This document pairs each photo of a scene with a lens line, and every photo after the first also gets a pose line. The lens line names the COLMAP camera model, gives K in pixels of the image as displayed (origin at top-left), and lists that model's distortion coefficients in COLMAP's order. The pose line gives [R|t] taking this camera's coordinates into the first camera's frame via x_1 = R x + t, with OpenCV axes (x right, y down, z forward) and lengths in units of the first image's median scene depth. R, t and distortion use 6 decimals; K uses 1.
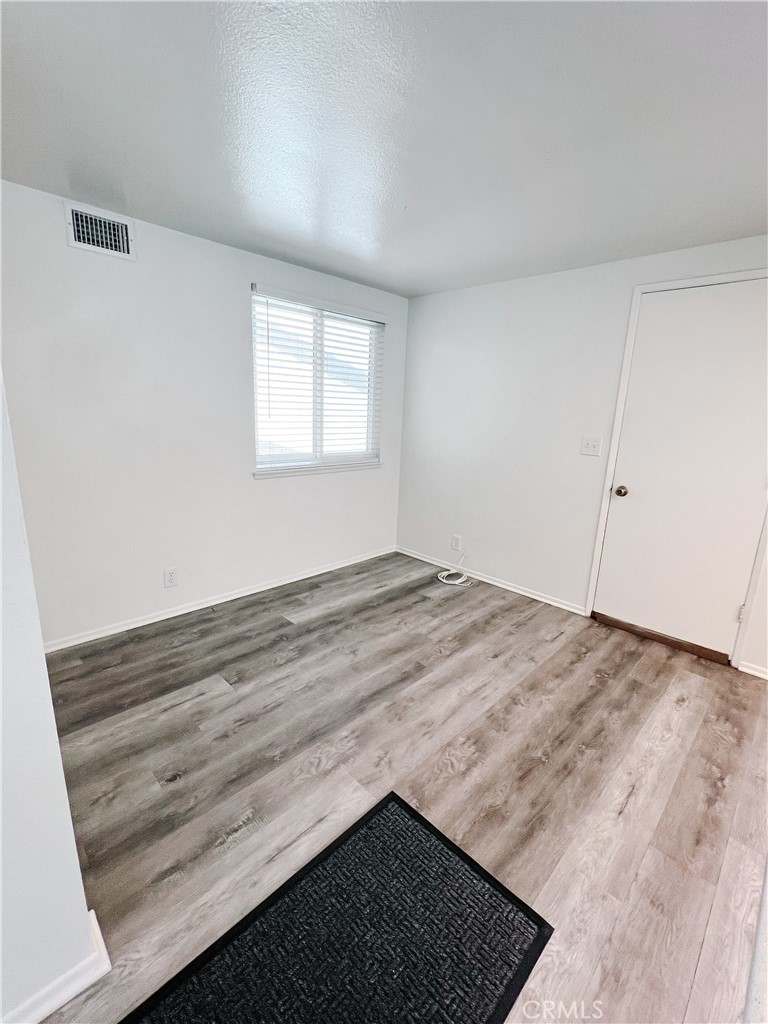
lens RADIAL K [[439.4, 0, 384.0], [0, 439.4, 512.0], [0, 0, 1]] dist [-0.002251, -0.000075]
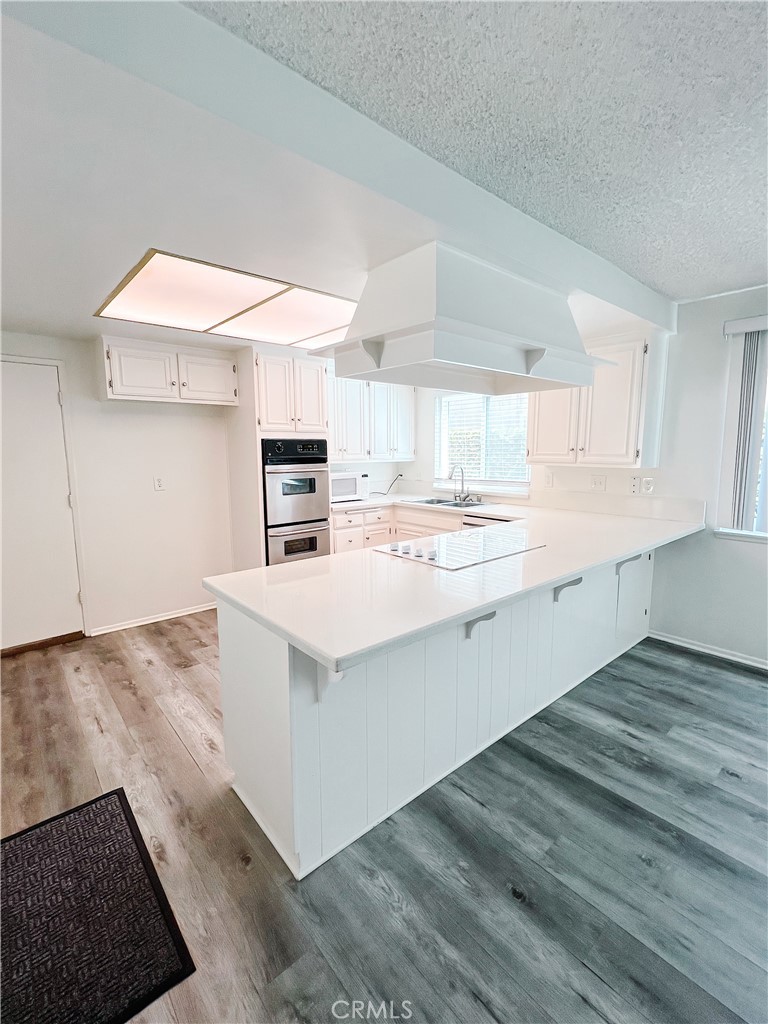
lens RADIAL K [[455.3, 0, 384.3], [0, 455.3, 507.1], [0, 0, 1]] dist [0.001826, 0.000248]
pose [[0.077250, -0.163129, 0.983576, -0.651090], [0.245483, 0.959265, 0.139816, -0.014914], [-0.966318, 0.230650, 0.114149, -0.223302]]
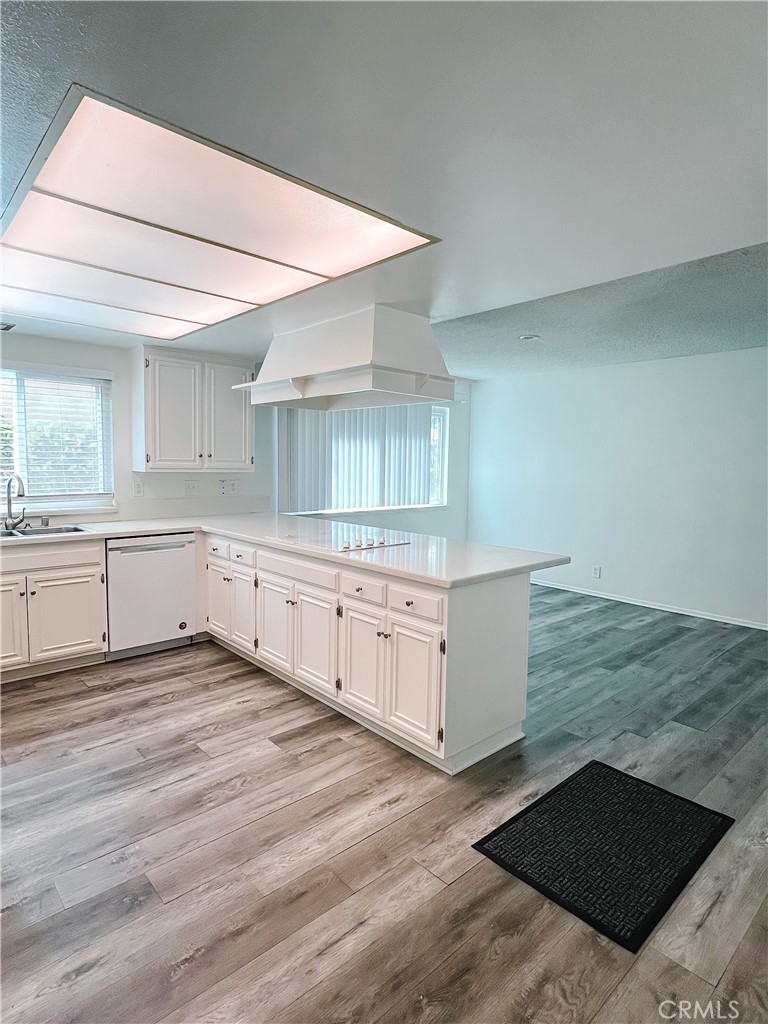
lens RADIAL K [[561.6, 0, 384.3], [0, 561.6, 506.1], [0, 0, 1]] dist [0.000816, -0.001622]
pose [[-0.997345, -0.057058, 0.045249, 0.415797], [-0.039795, 0.947411, 0.317535, -0.389485], [-0.060987, 0.314892, -0.947166, 1.520569]]
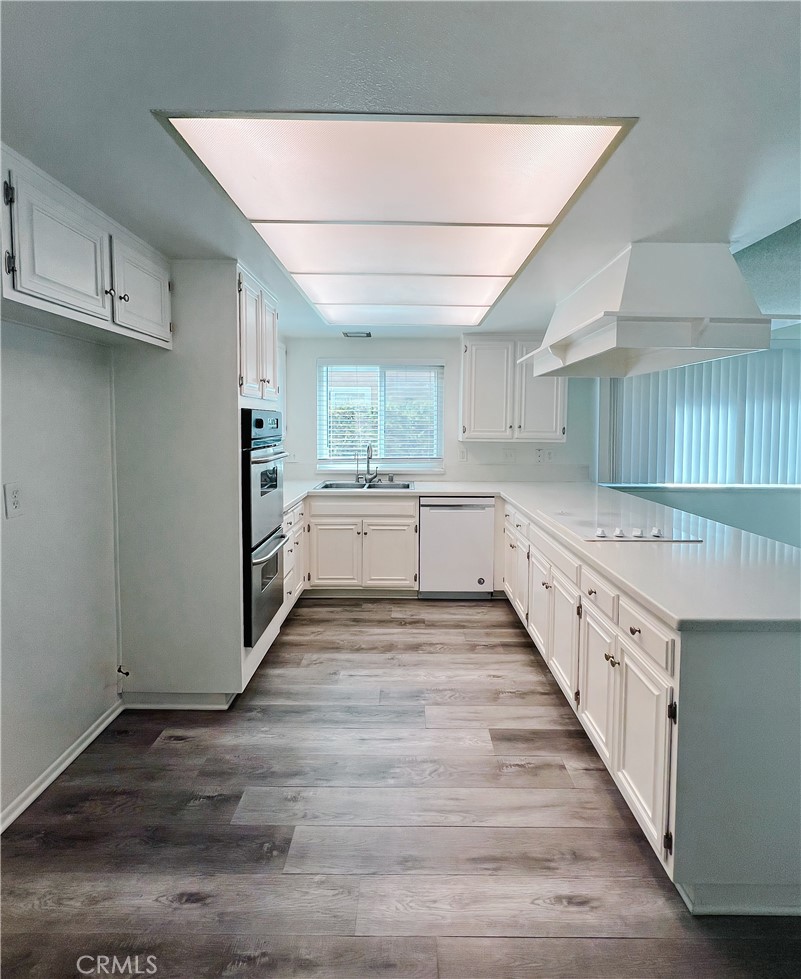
lens RADIAL K [[466.6, 0, 404.5], [0, 466.6, 441.7], [0, 0, 1]] dist [-0.001751, 0.000168]
pose [[-0.704404, -0.069814, 0.706358, 0.120036], [0.137212, 0.962987, 0.232011, -0.304514], [-0.696411, 0.260350, -0.668752, 1.036085]]
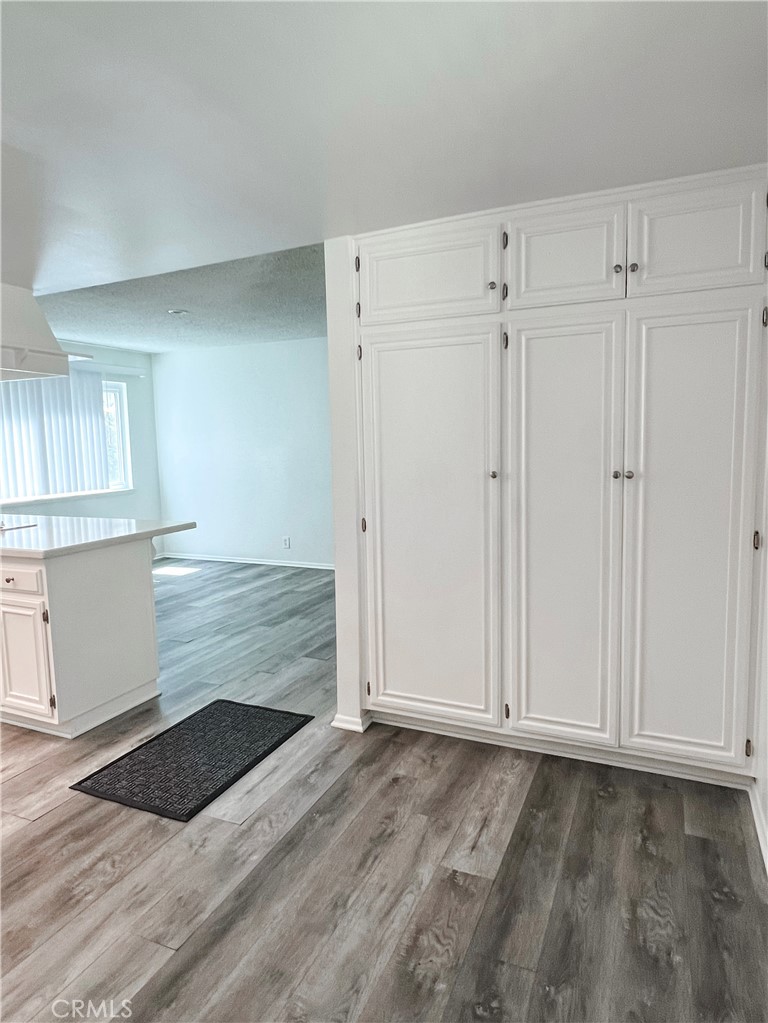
lens RADIAL K [[622.3, 0, 386.3], [0, 622.3, 506.7], [0, 0, 1]] dist [0.001179, 0.000274]
pose [[-0.934204, 0.022408, -0.356034, 0.072049], [-0.096331, 0.945105, 0.312246, -0.466273], [0.343486, 0.325999, -0.880762, 1.899459]]
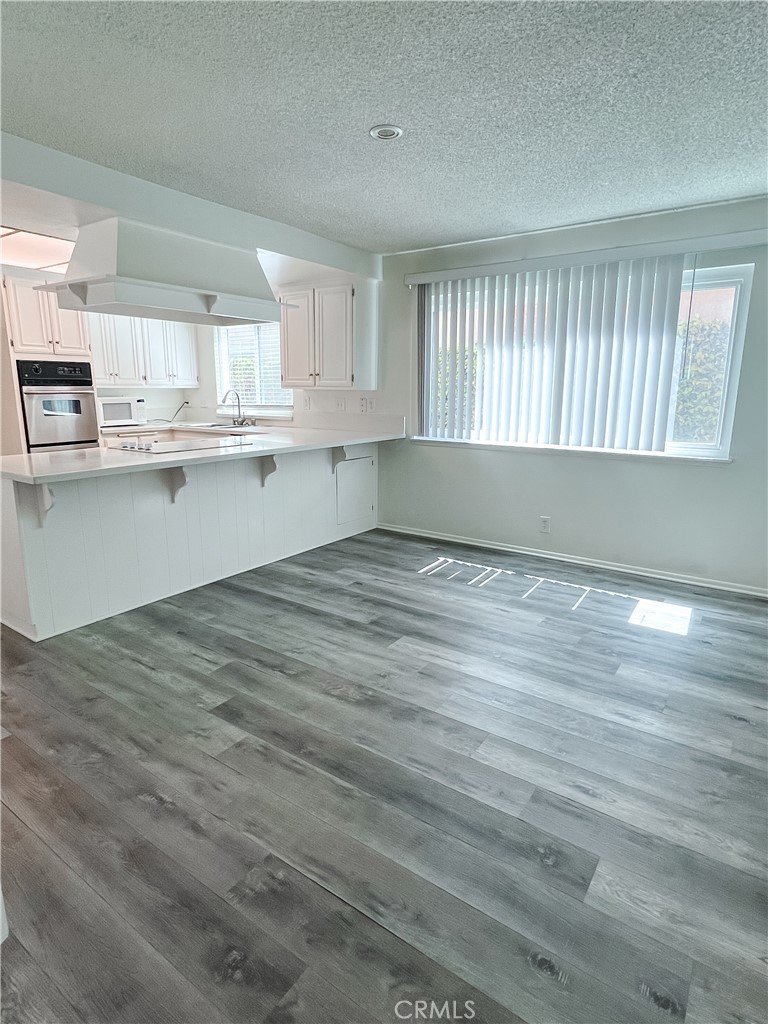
lens RADIAL K [[561.6, 0, 384.3], [0, 561.6, 506.1], [0, 0, 1]] dist [0.000816, -0.001622]
pose [[-0.170799, -0.241481, 0.955256, -1.571417], [0.223608, 0.934706, 0.276267, 0.135126], [-0.959597, 0.260789, -0.105649, -0.710237]]
